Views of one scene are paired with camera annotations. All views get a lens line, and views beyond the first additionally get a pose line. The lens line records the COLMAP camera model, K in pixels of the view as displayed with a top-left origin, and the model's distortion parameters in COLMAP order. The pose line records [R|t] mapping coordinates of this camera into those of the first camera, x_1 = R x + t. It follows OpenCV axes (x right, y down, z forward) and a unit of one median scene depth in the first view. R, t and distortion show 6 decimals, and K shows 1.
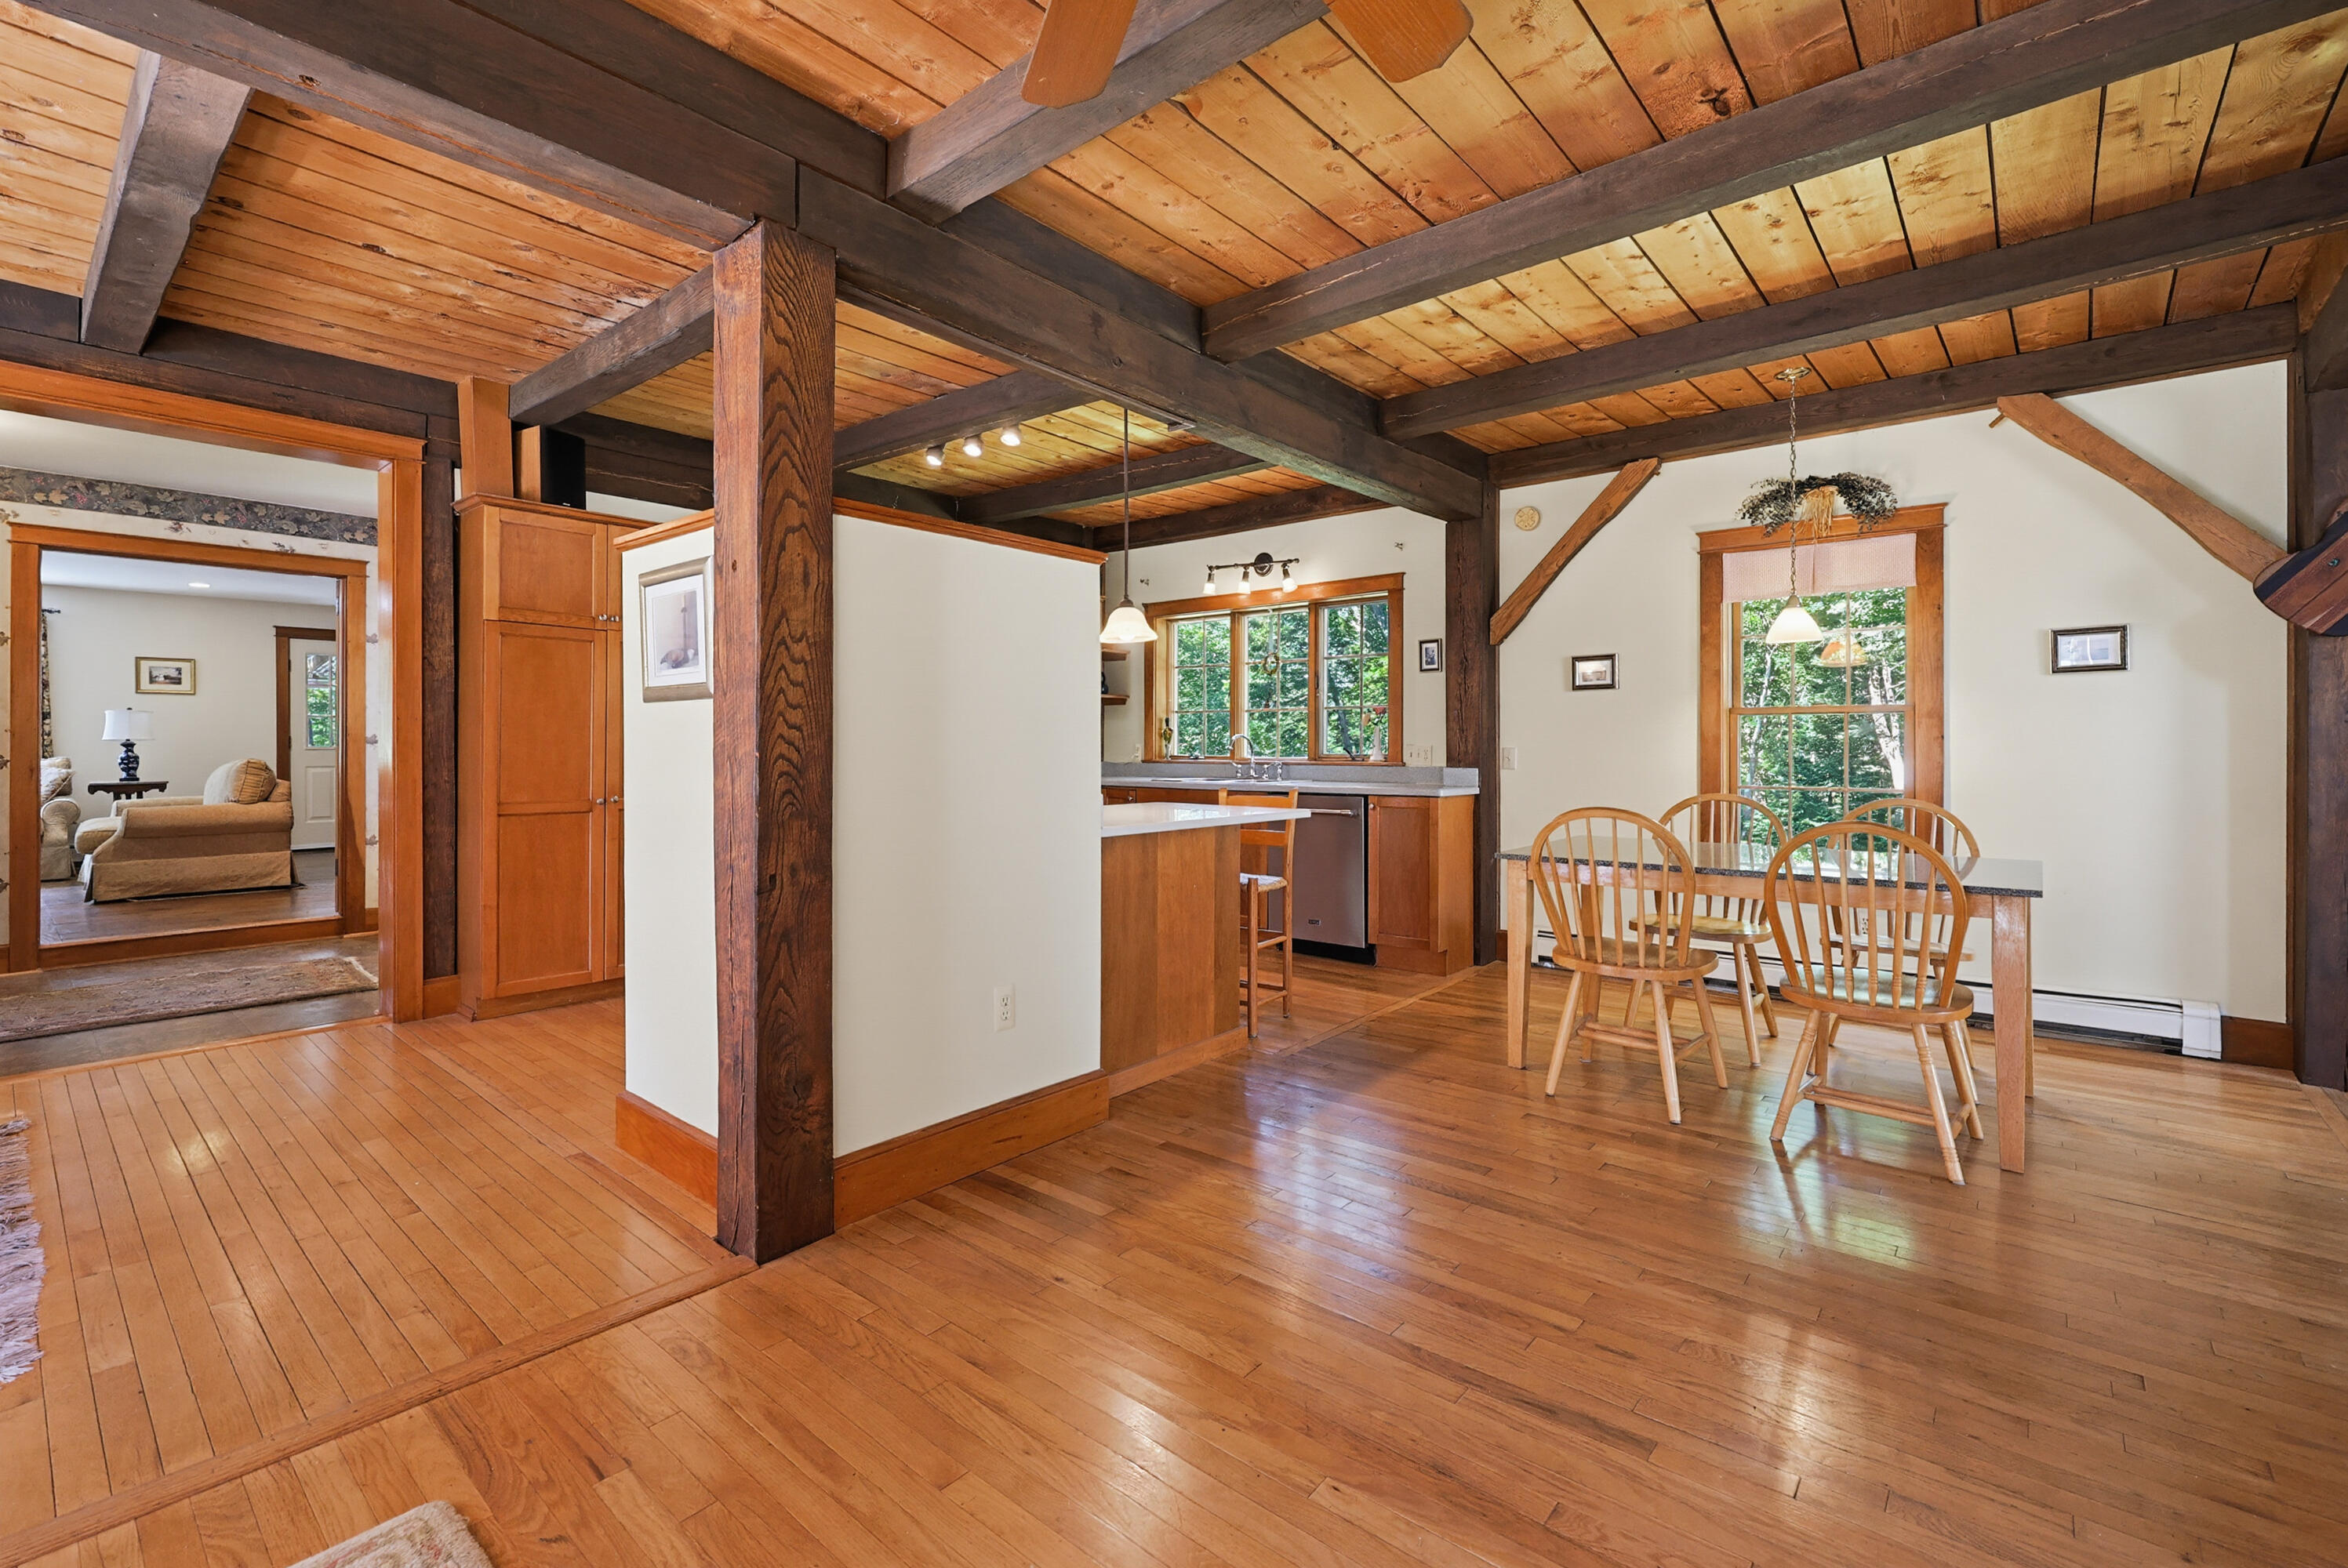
lens RADIAL K [[1014.1, 0, 1193.0], [0, 1014.1, 739.3], [0, 0, 1]] dist [-0.004519, 0.000903]
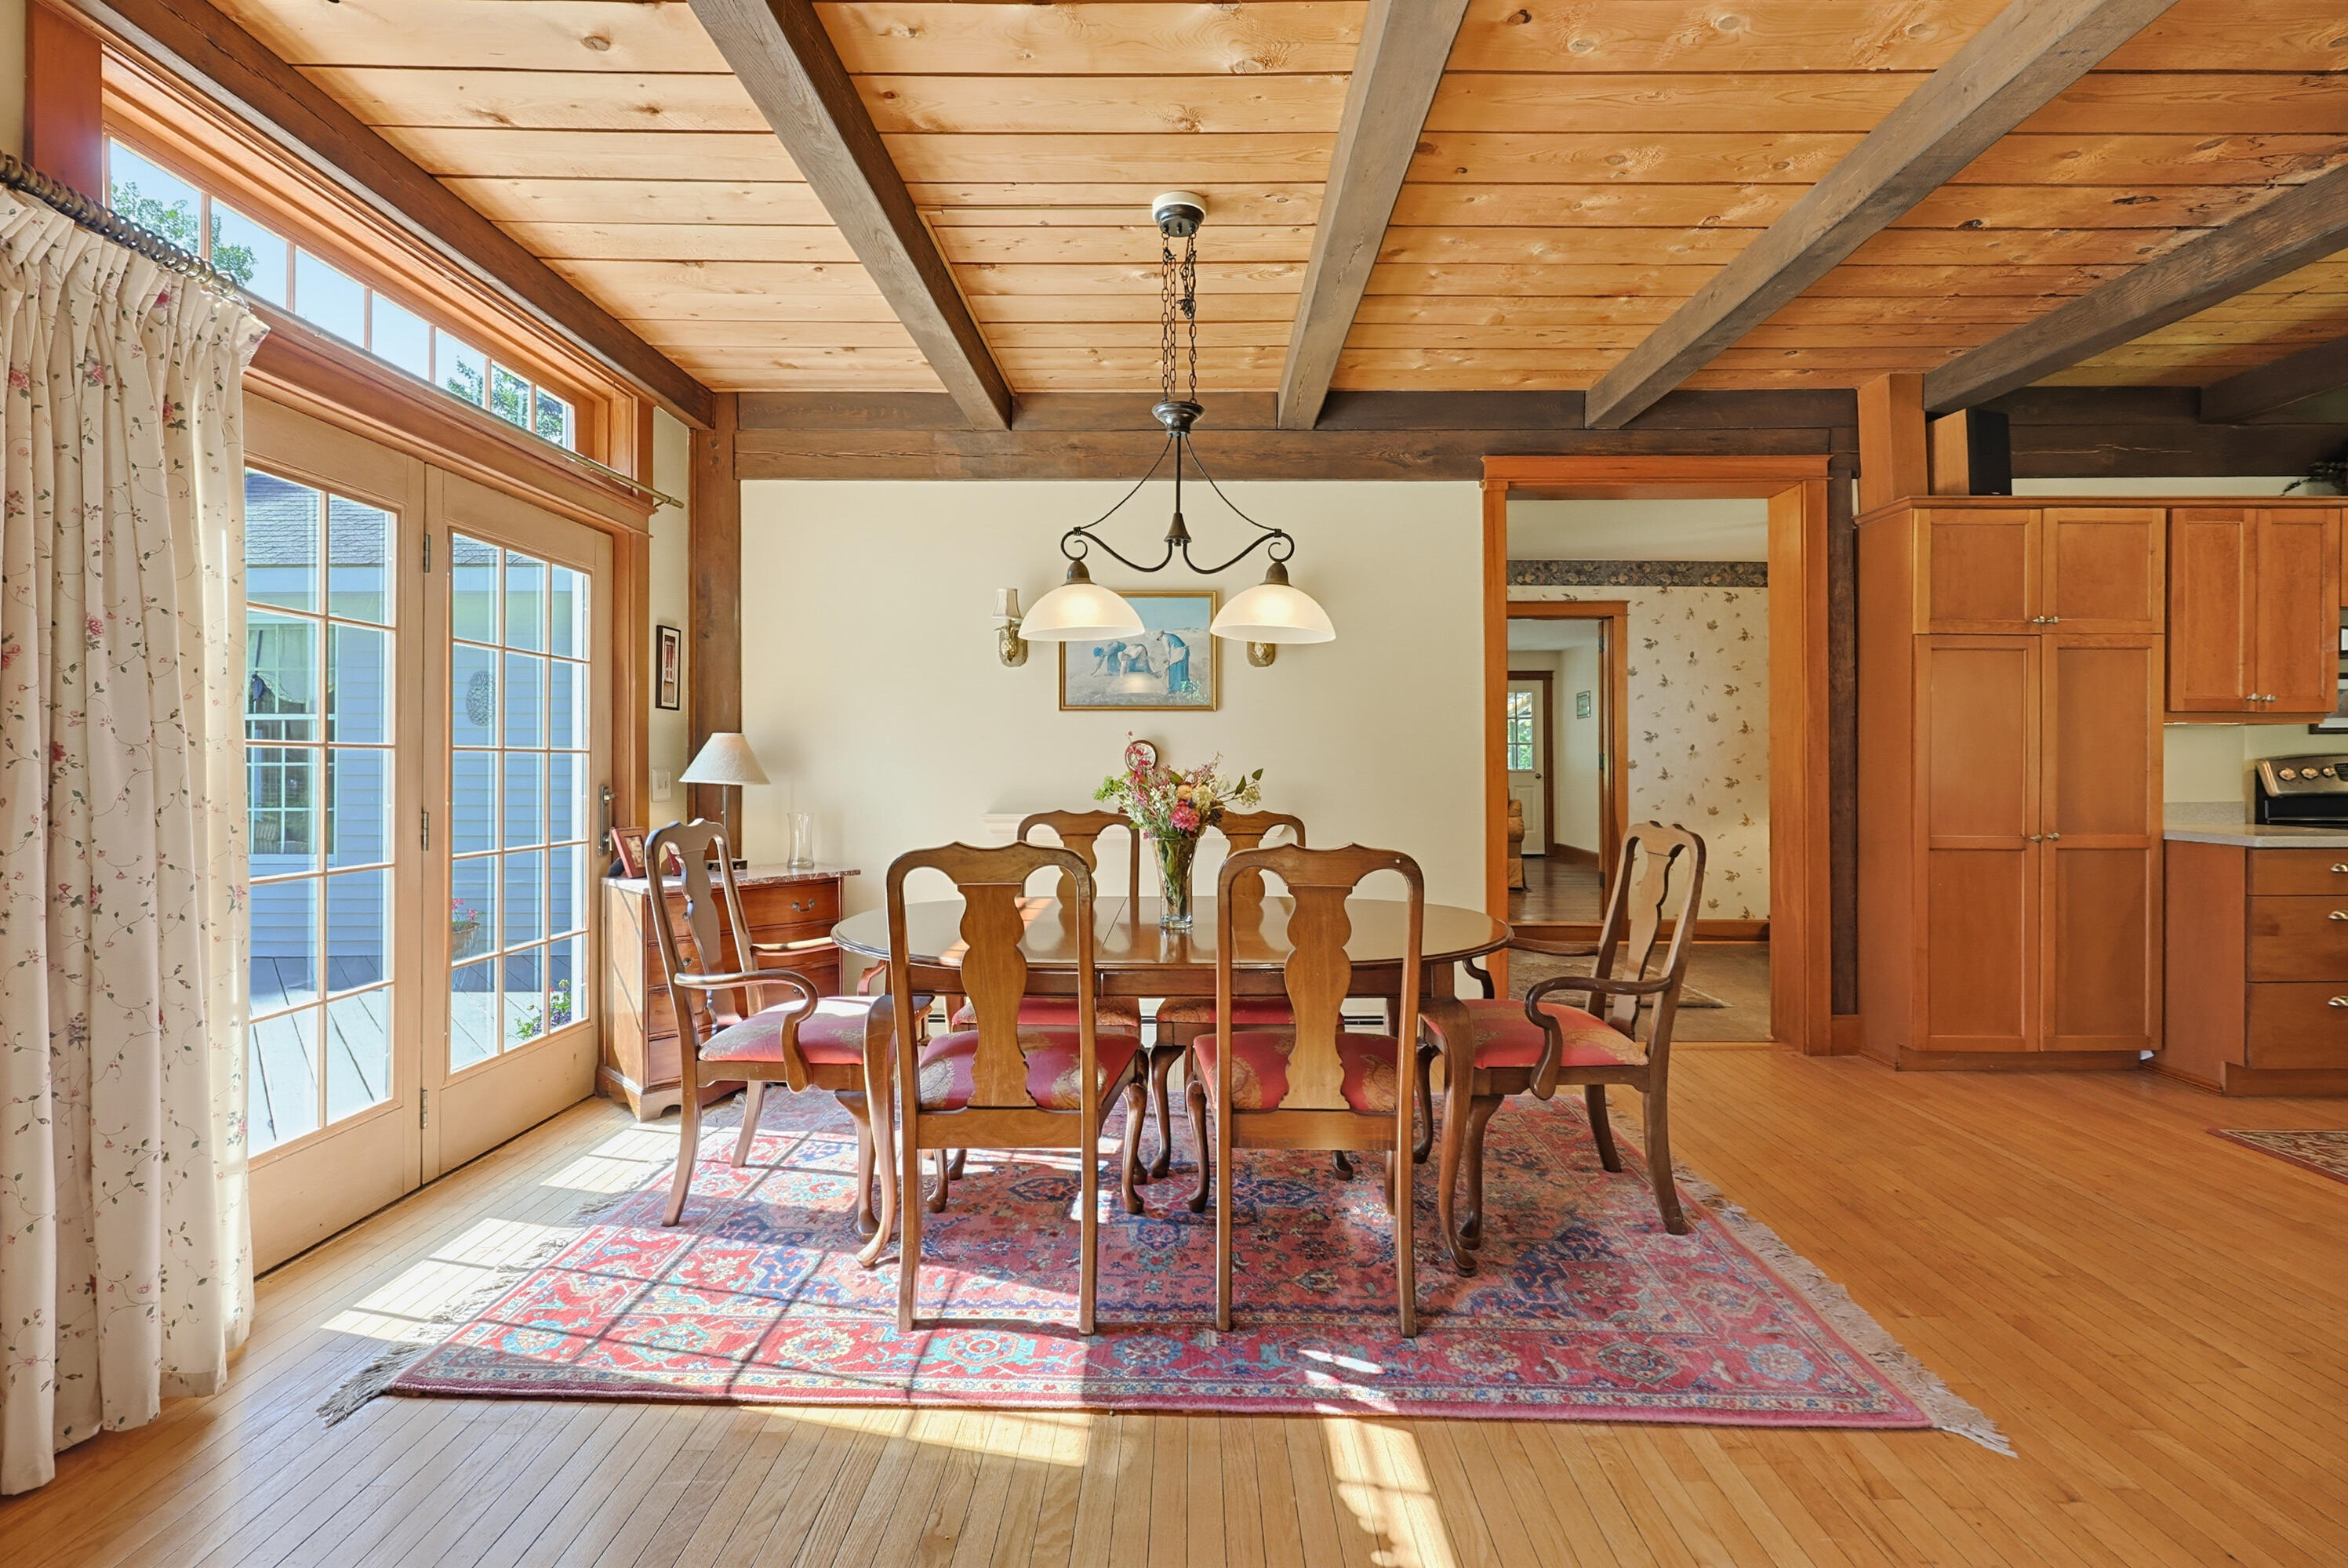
lens RADIAL K [[1014.1, 0, 1192.9], [0, 1014.1, 763.7], [0, 0, 1]] dist [-0.004519, 0.000903]
pose [[0.630943, -0.002169, -0.775826, -0.387837], [0.004670, 0.999989, 0.001002, -0.005587], [0.775815, -0.004256, 0.630946, -0.078498]]
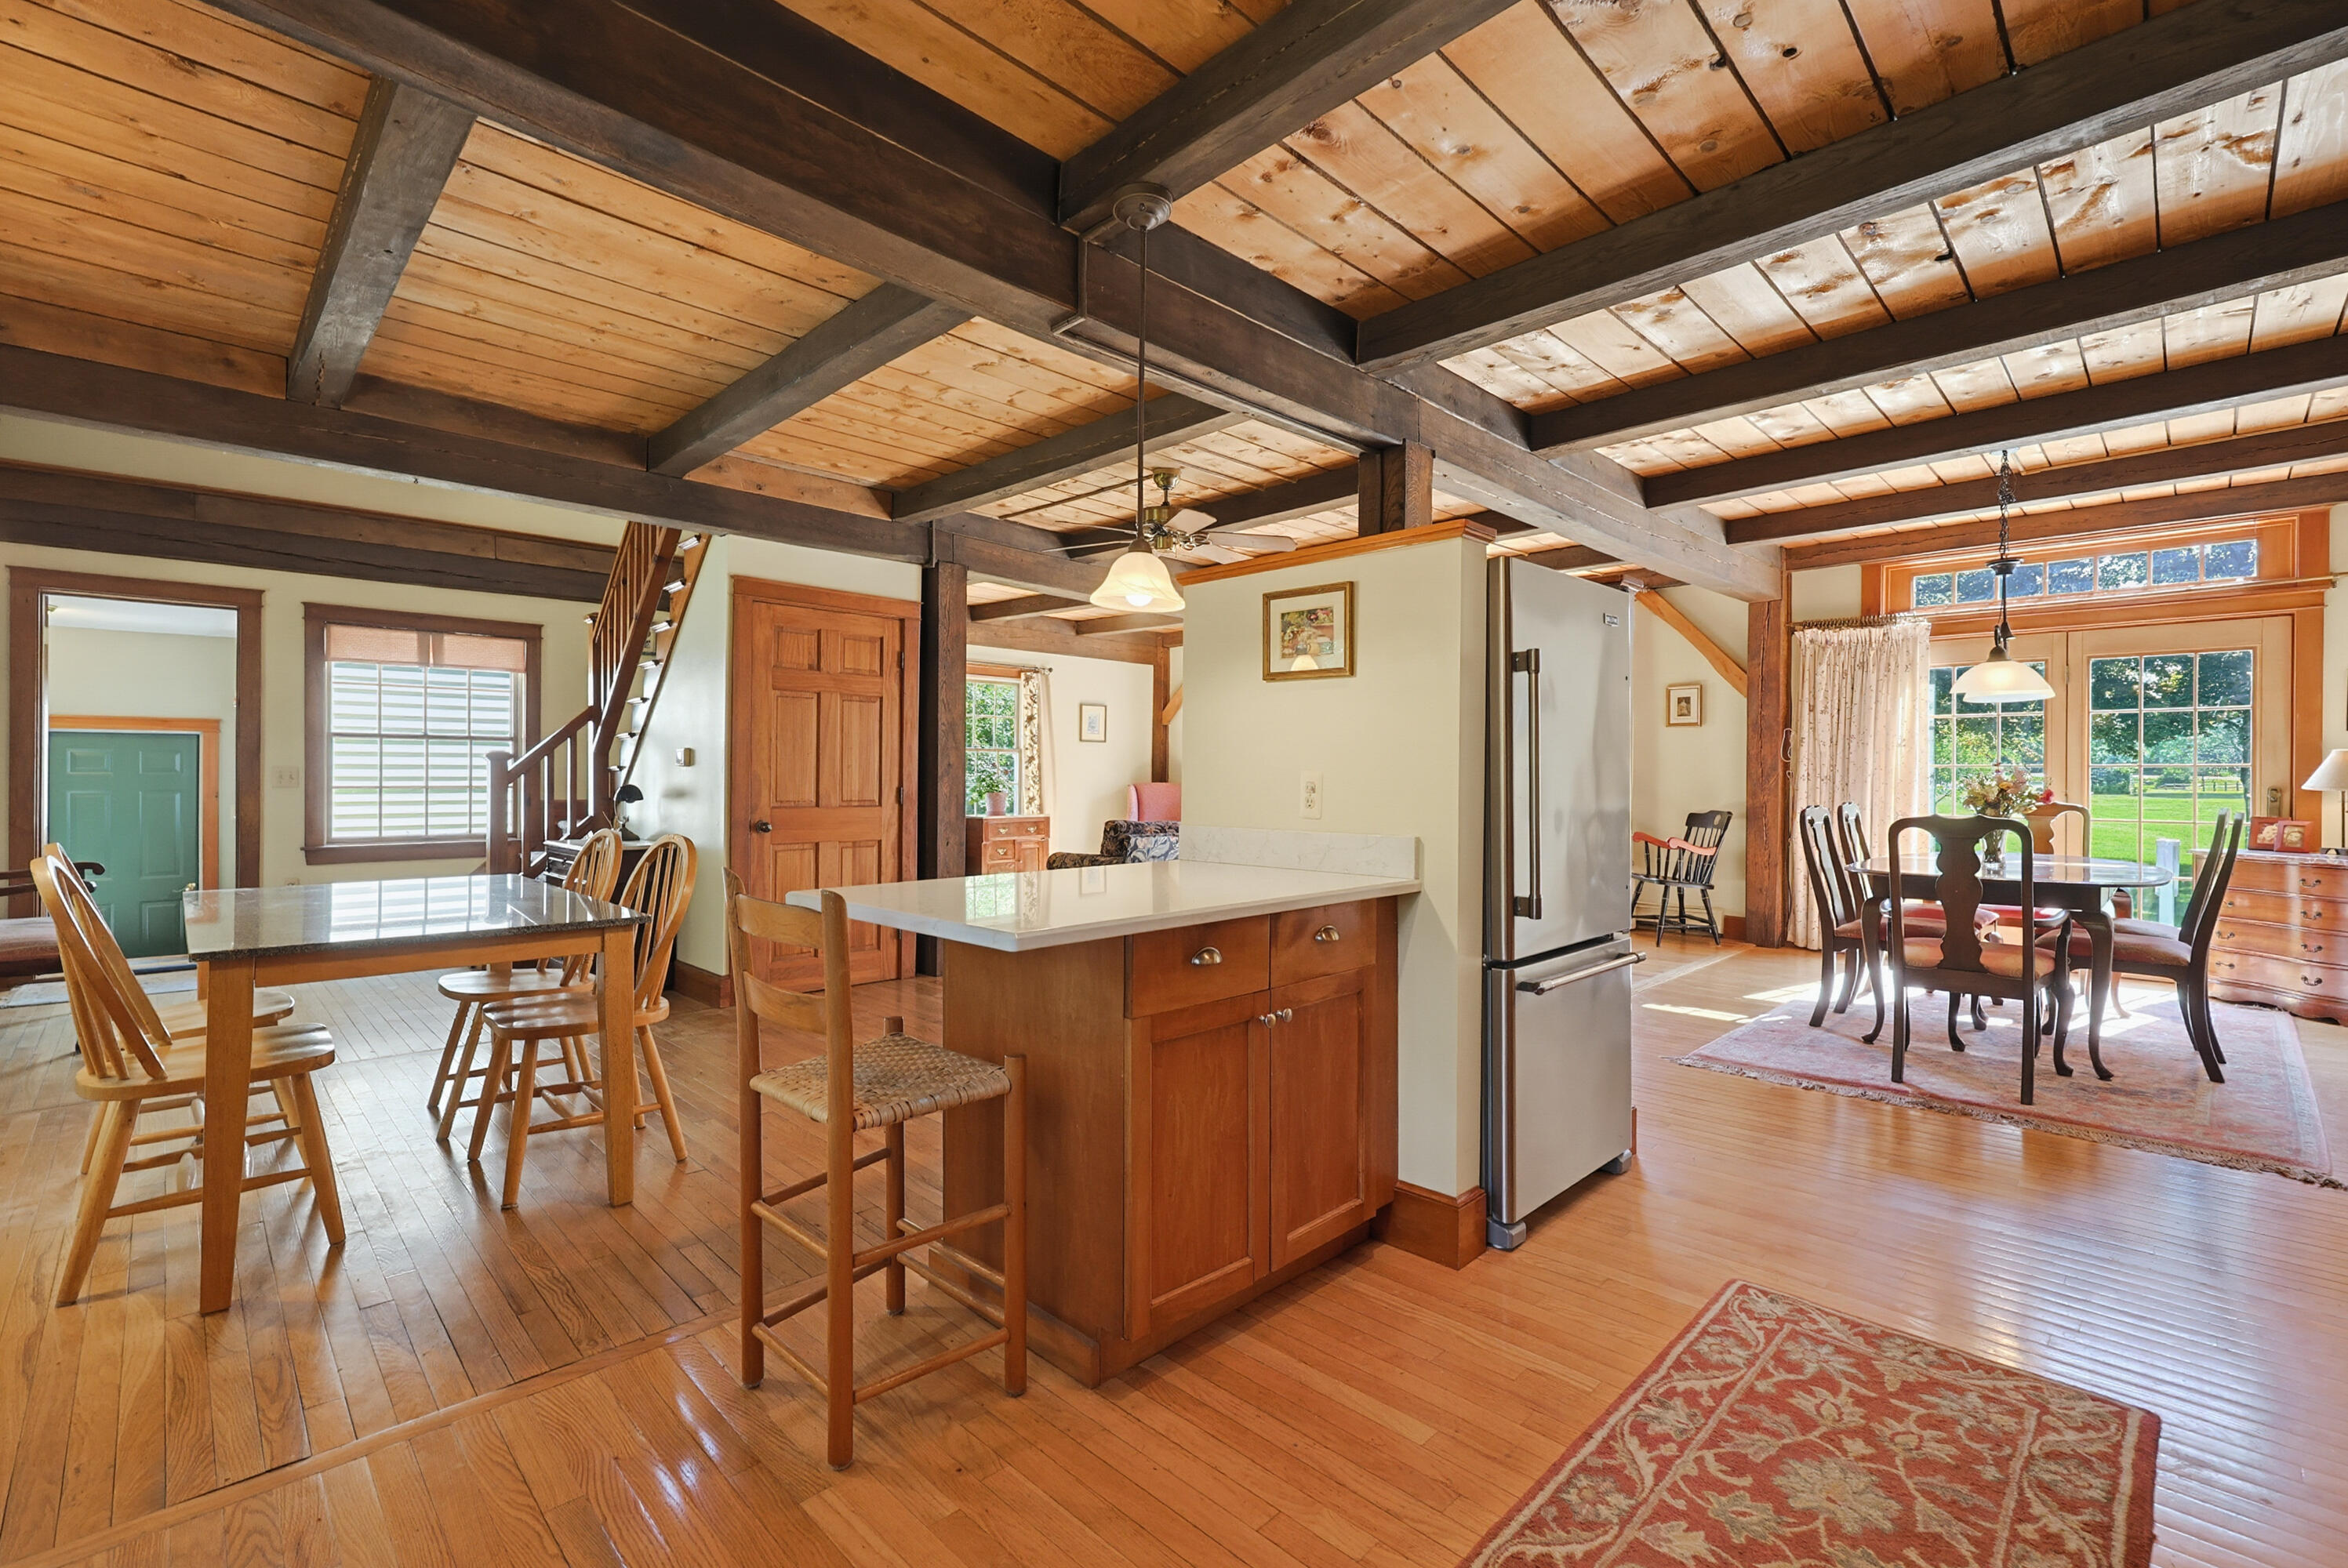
lens RADIAL K [[1014.1, 0, 1194.5], [0, 1014.1, 774.8], [0, 0, 1]] dist [-0.004519, 0.000903]
pose [[-0.996950, 0.000954, 0.078040, -0.115087], [0.001076, 0.999998, 0.001524, -0.008187], [-0.078039, 0.001603, -0.996949, 1.432221]]
